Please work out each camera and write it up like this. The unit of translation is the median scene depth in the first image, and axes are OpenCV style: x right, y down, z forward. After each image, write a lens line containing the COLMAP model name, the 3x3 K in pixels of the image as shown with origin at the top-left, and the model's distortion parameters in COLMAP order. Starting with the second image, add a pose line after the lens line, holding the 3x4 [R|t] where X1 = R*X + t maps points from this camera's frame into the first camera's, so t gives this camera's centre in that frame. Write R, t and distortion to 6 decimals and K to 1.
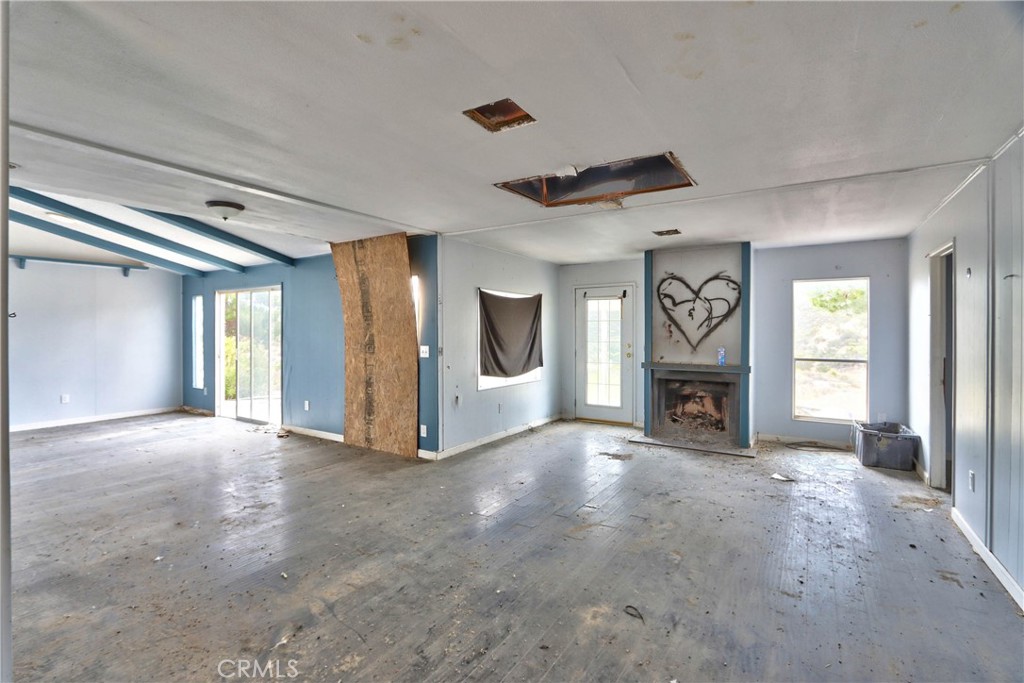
lens RADIAL K [[484.6, 0, 511.2], [0, 484.6, 335.7], [0, 0, 1]] dist [-0.017067, -0.000135]
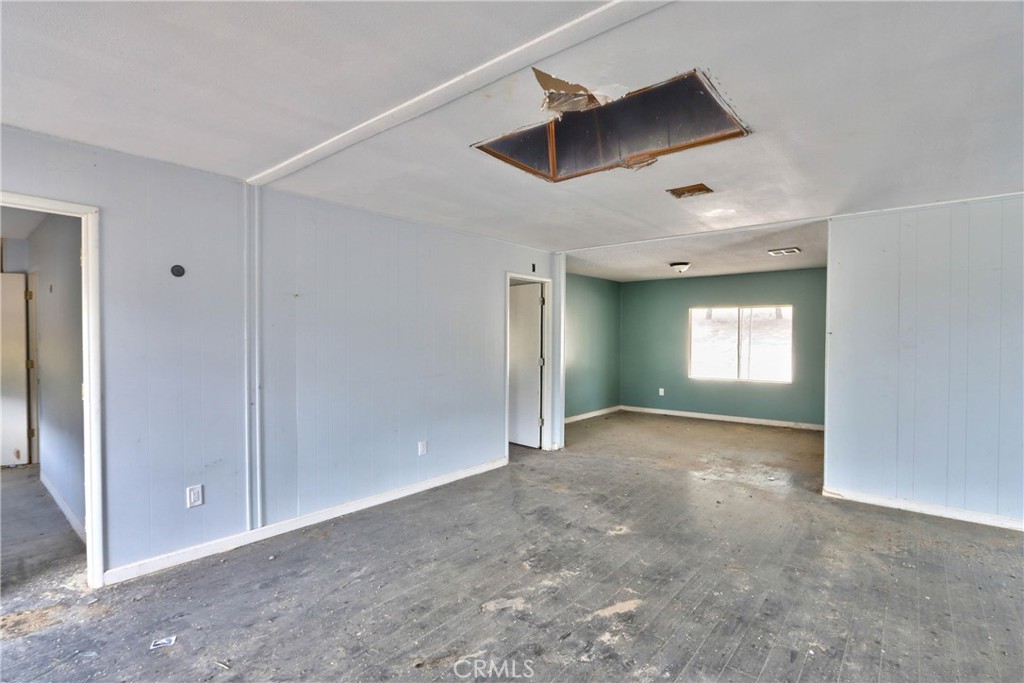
lens RADIAL K [[484.6, 0, 508.6], [0, 484.6, 342.0], [0, 0, 1]] dist [-0.017067, -0.000135]
pose [[-0.989873, -0.004164, 0.141897, 0.301627], [-0.002679, 0.999940, 0.010650, -0.010541], [-0.141933, 0.010162, -0.989824, 2.483962]]
